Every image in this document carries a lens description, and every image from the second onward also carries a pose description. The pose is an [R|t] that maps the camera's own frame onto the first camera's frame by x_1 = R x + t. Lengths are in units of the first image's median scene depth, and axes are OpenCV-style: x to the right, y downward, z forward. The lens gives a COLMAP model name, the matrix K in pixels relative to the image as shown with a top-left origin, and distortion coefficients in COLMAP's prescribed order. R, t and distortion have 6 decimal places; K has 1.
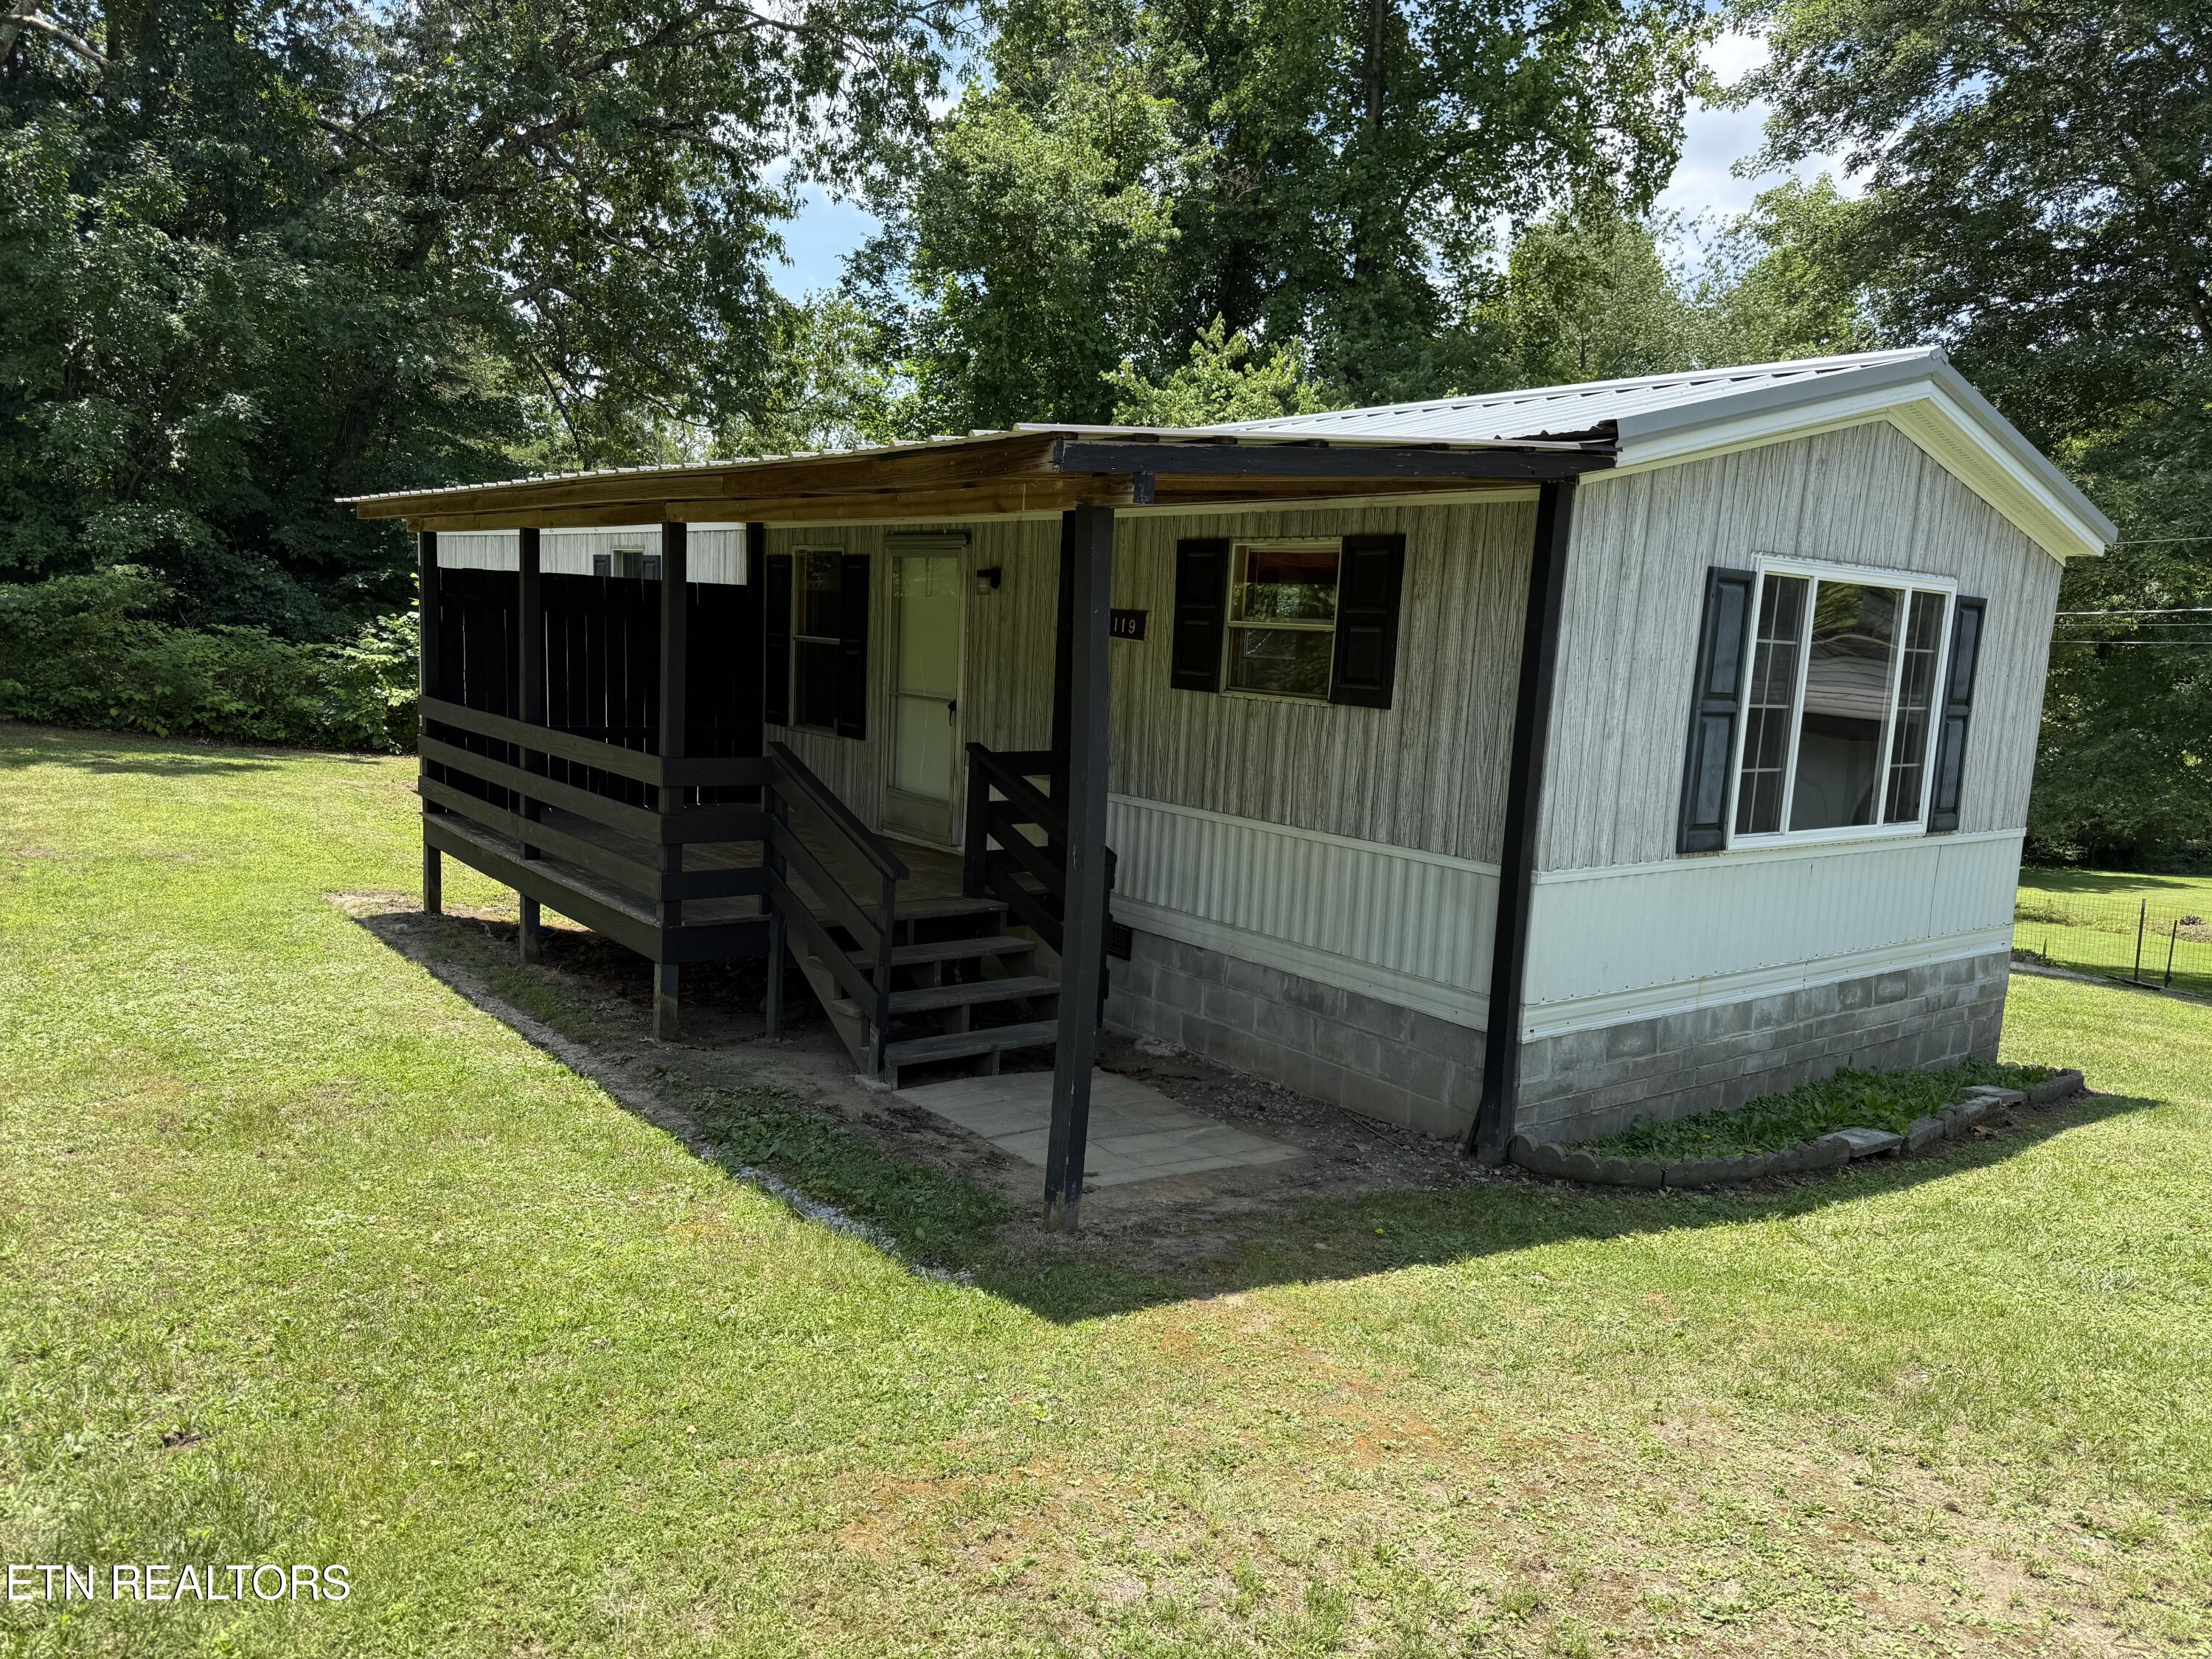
lens RADIAL K [[1558.1, 0, 1107.1], [0, 1558.1, 829.4], [0, 0, 1]] dist [0.002889, -0.015813]
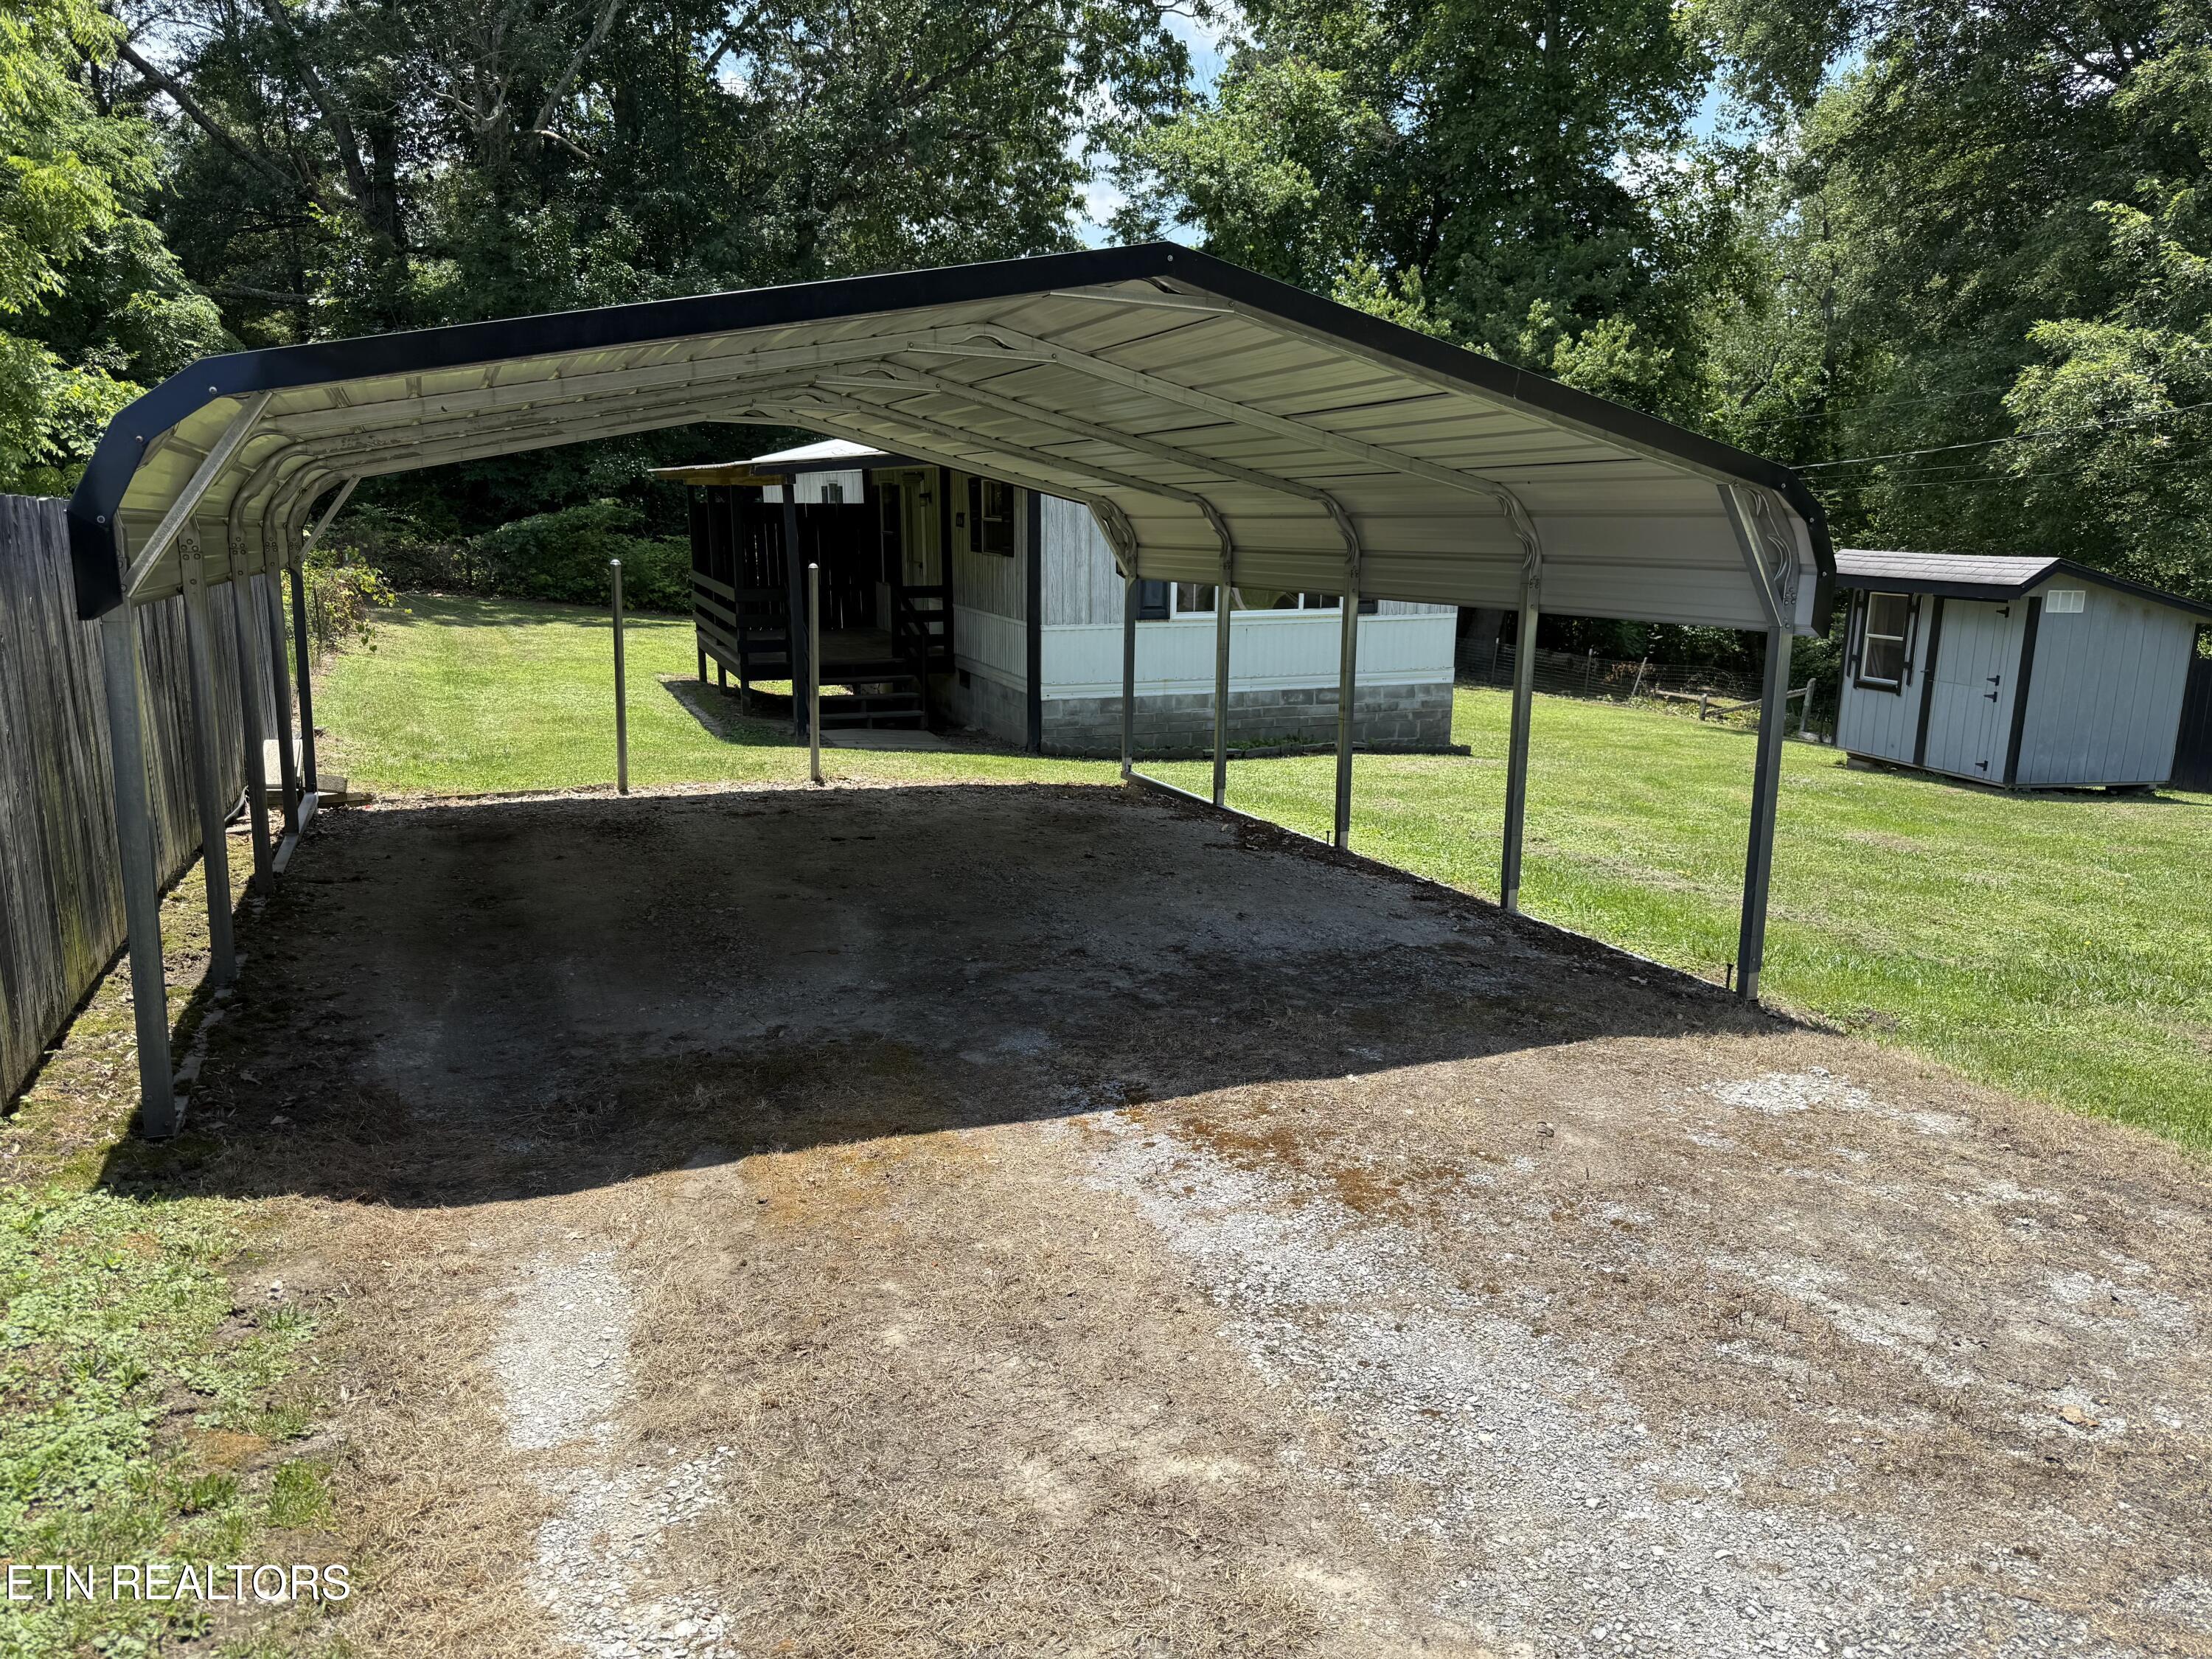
lens RADIAL K [[1558.1, 0, 1106.4], [0, 1558.1, 830.6], [0, 0, 1]] dist [0.002889, -0.015813]
pose [[0.954410, 0.016575, -0.298039, 0.323780], [0.006357, 0.997102, 0.075808, 0.047487], [0.298432, -0.074246, 0.951539, -0.367229]]
